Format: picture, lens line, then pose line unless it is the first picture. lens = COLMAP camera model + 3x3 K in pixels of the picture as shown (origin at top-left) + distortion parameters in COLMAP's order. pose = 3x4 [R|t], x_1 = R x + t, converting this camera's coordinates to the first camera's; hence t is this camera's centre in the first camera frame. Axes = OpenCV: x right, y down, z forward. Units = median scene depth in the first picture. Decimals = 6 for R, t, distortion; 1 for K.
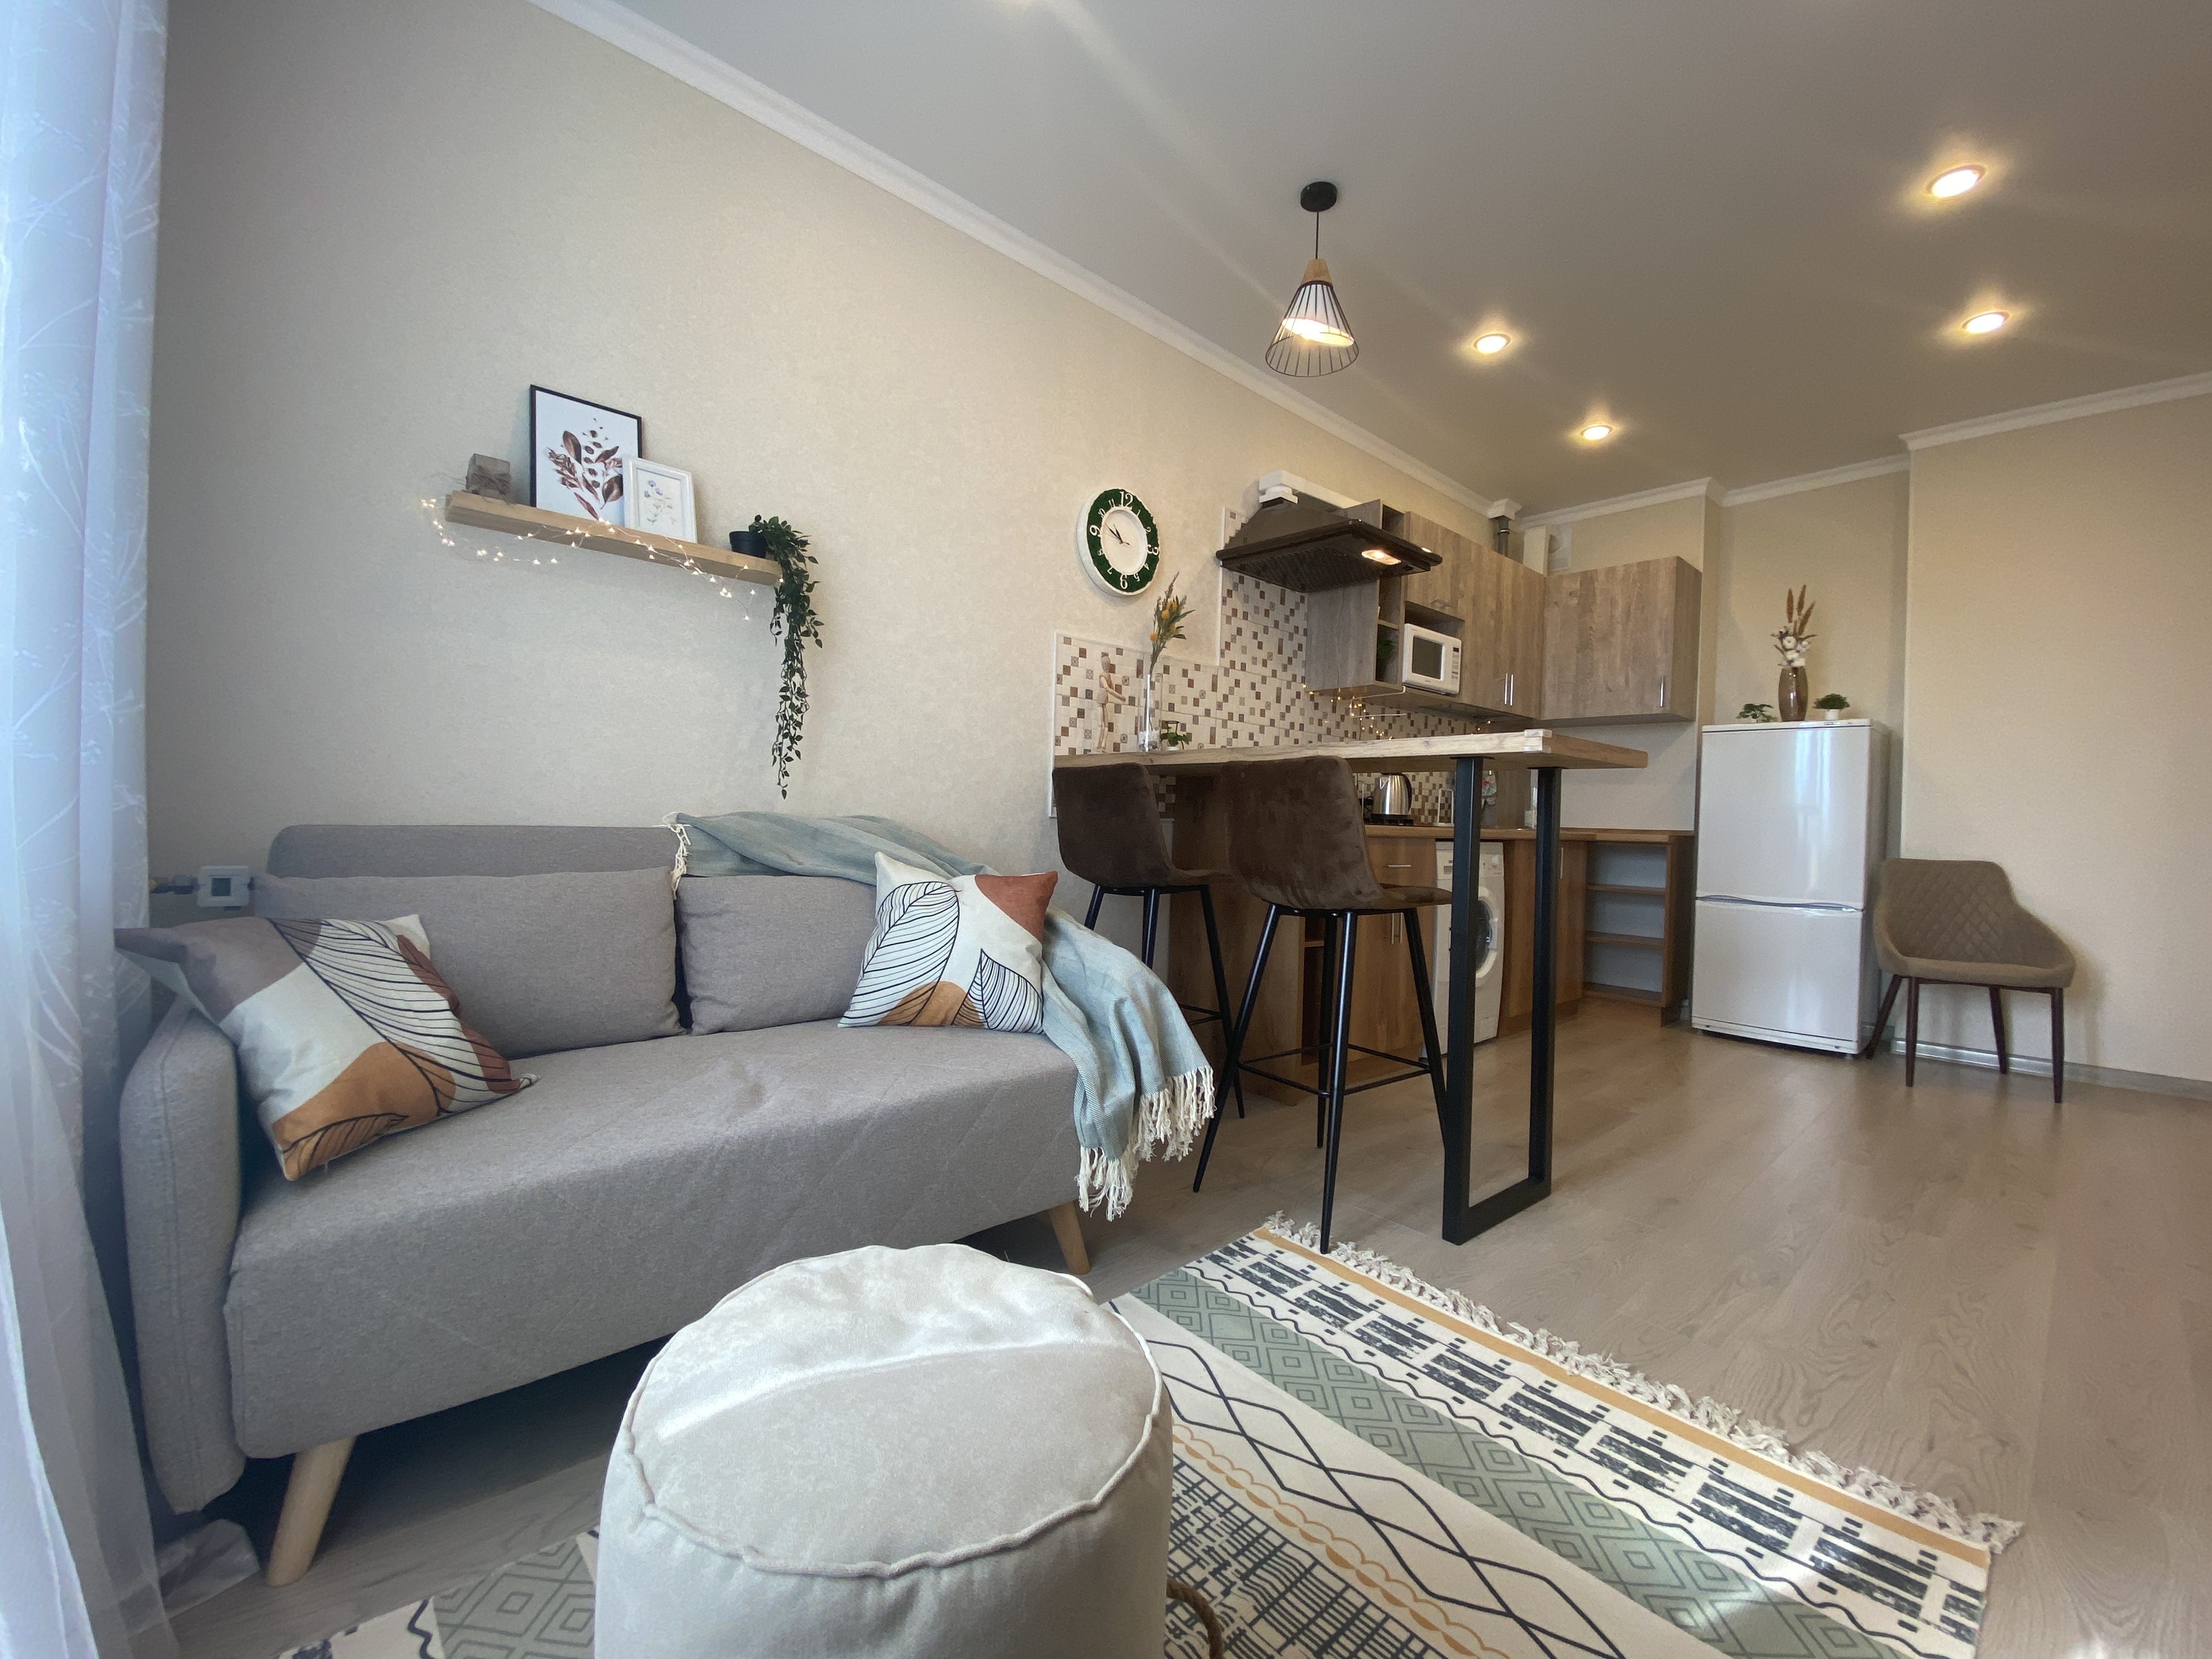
lens RADIAL K [[886.0, 0, 1099.3], [0, 886.0, 819.8], [0, 0, 1]] dist [0.003900, -0.015104]
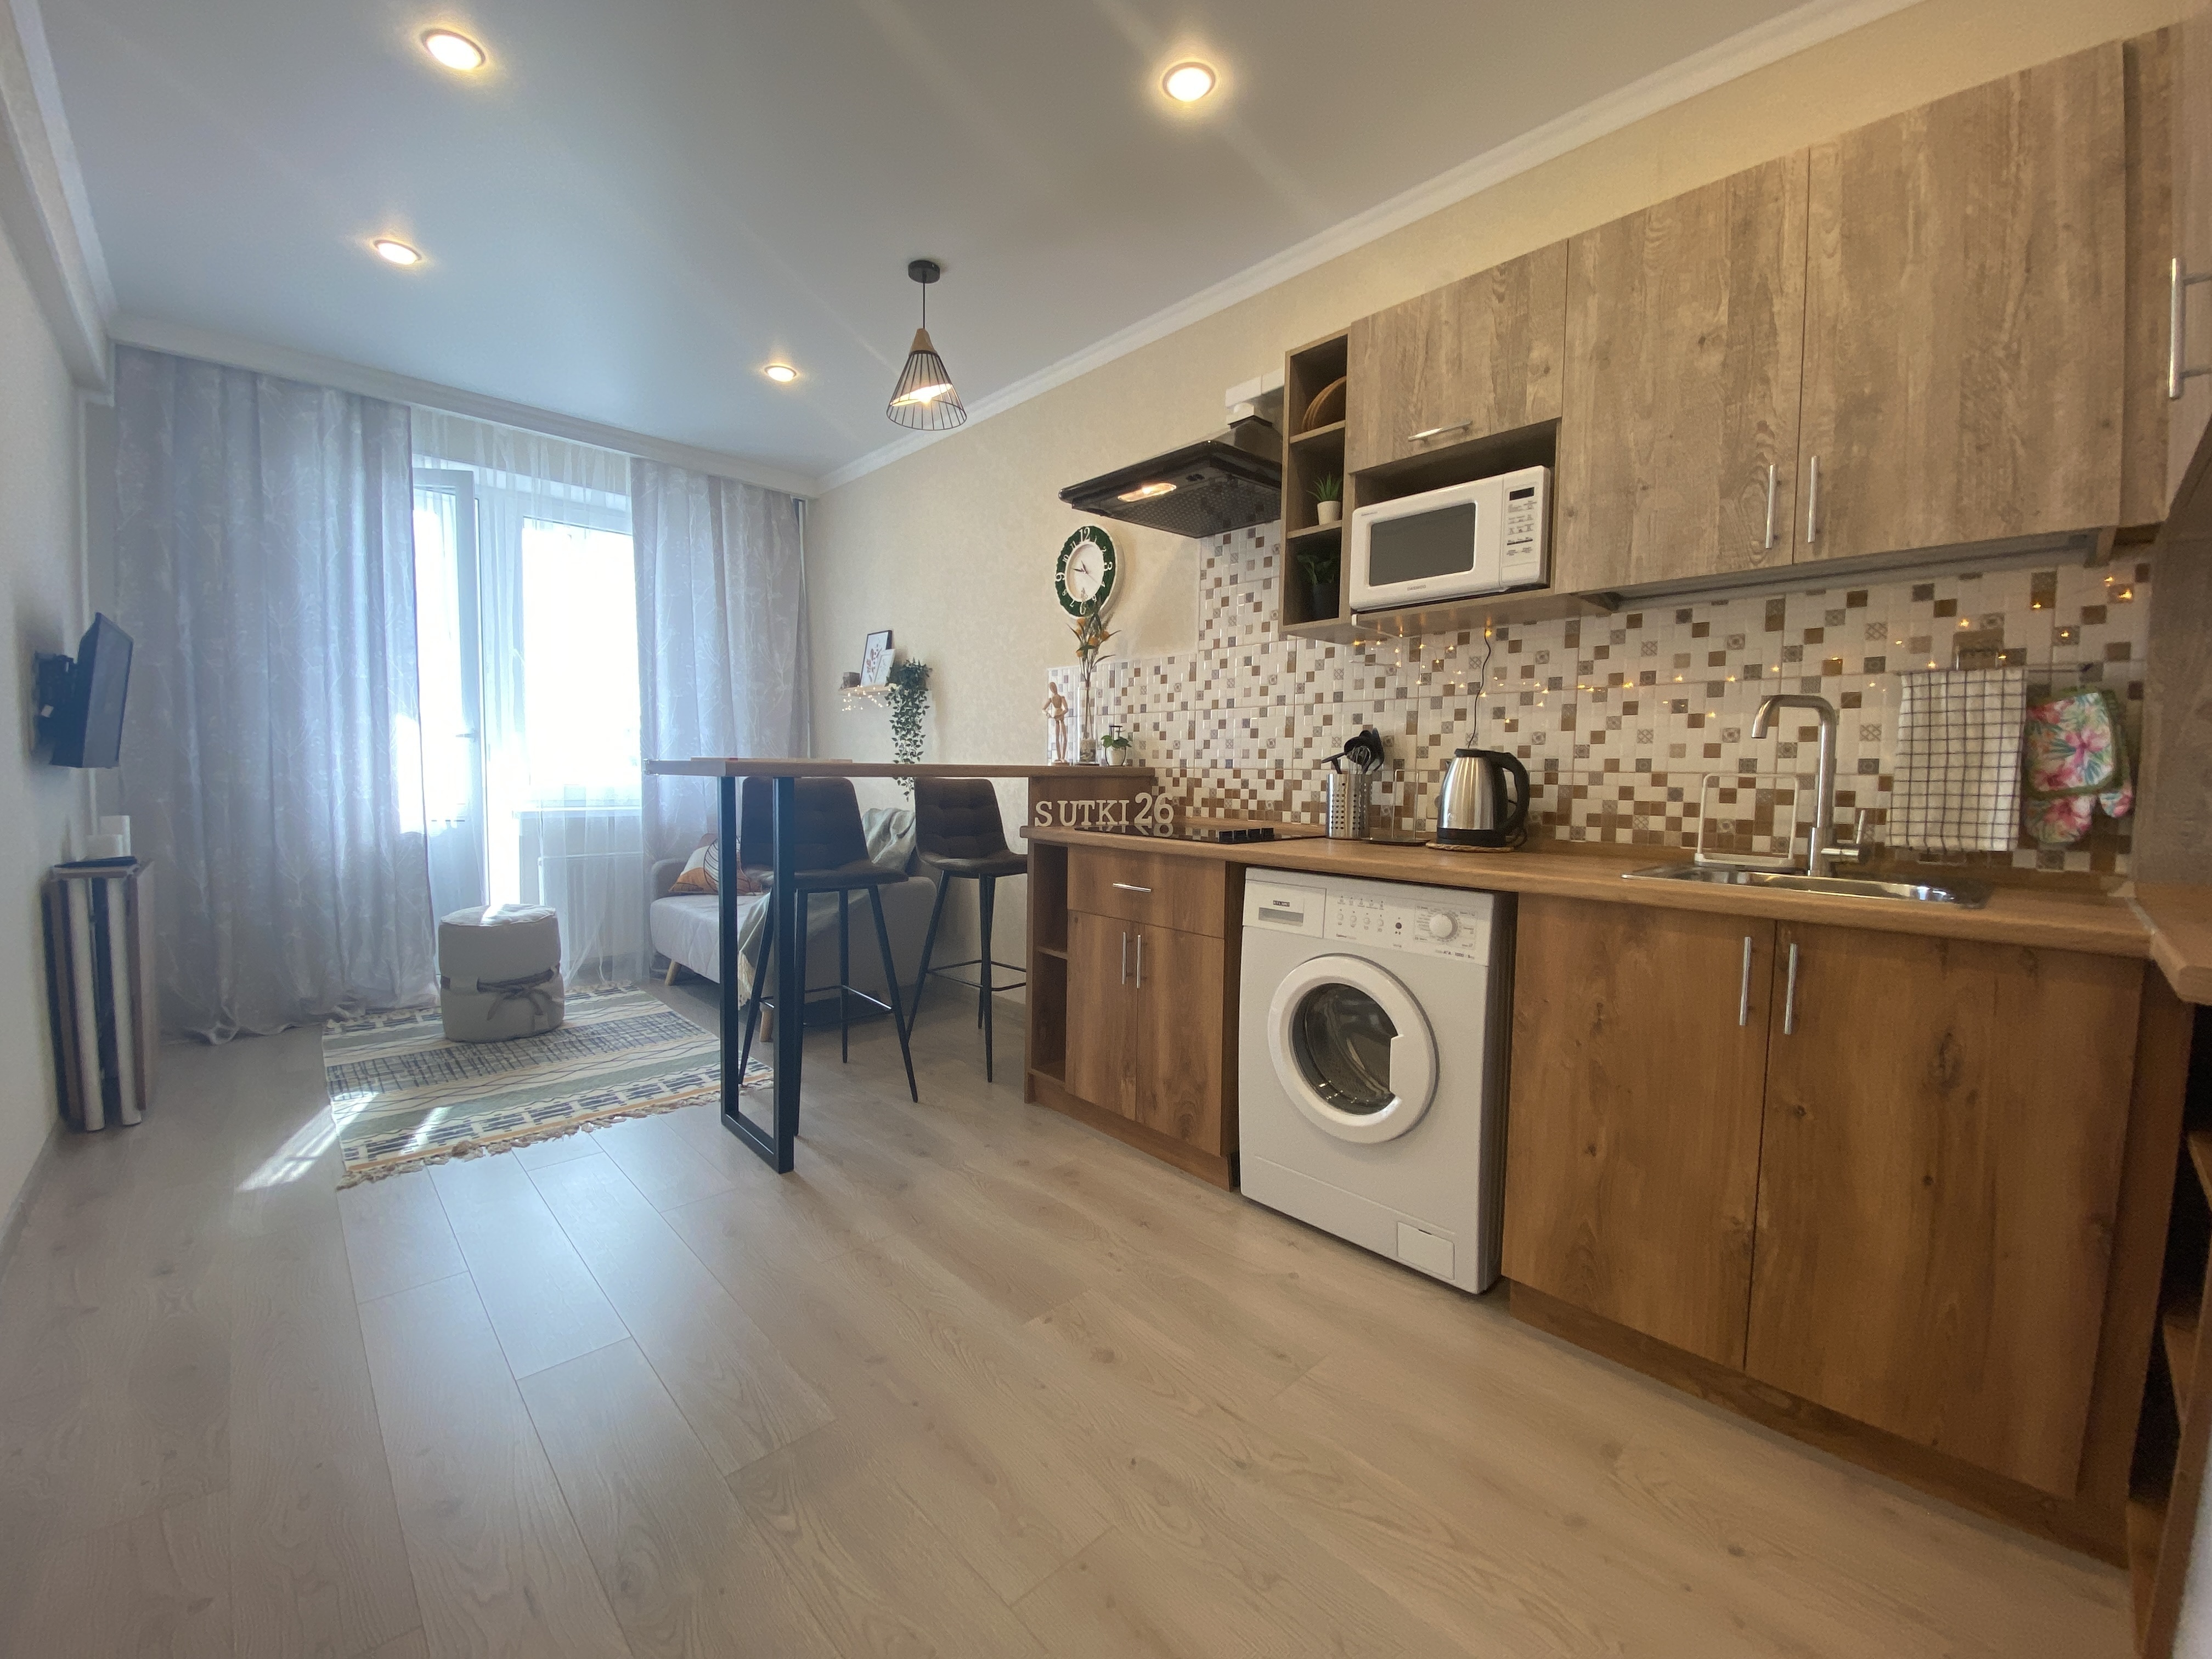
lens RADIAL K [[886.0, 0, 1099.3], [0, 886.0, 819.8], [0, 0, 1]] dist [0.003900, -0.015104]
pose [[0.032595, 0.020410, -0.999260, 1.888856], [-0.014590, 0.999695, 0.019943, -0.036510], [0.999362, 0.013930, 0.032883, 1.607518]]
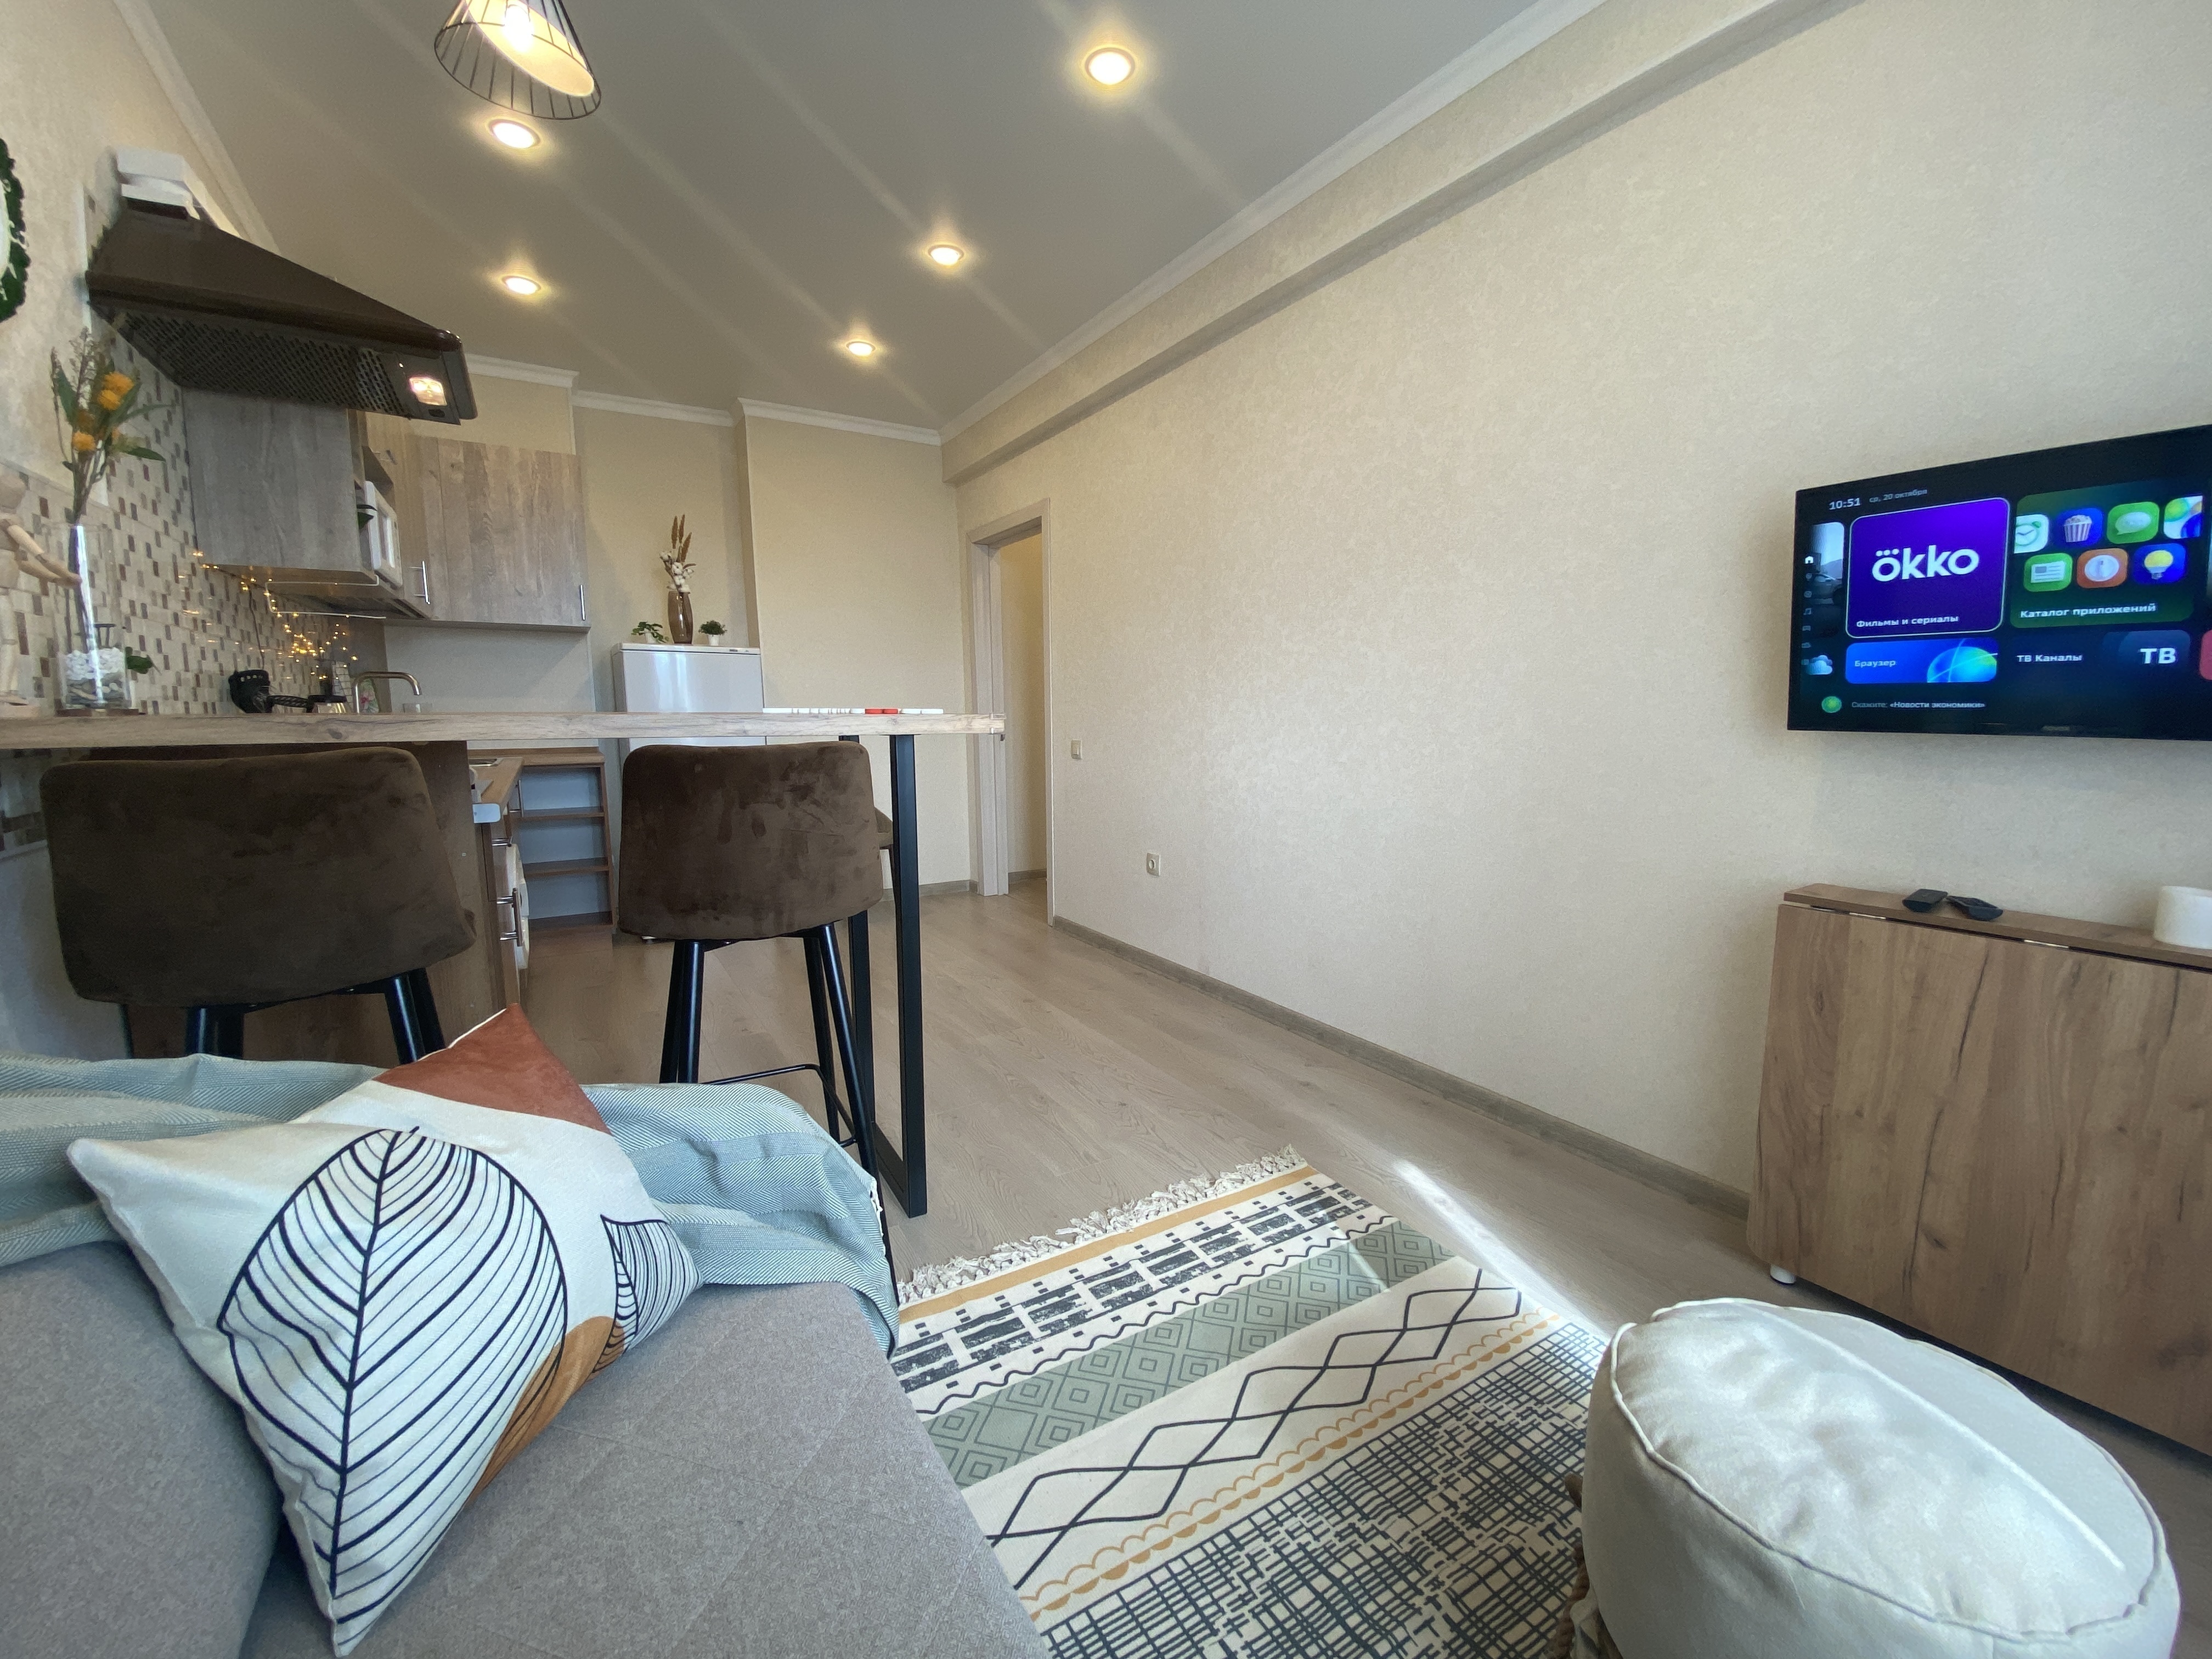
lens RADIAL K [[886.0, 0, 1099.3], [0, 886.0, 819.8], [0, 0, 1]] dist [0.003900, -0.015104]
pose [[0.174620, -0.150385, 0.973084, -0.502903], [0.008622, 0.988463, 0.151214, -0.124988], [-0.984598, -0.018015, 0.173902, 0.660367]]
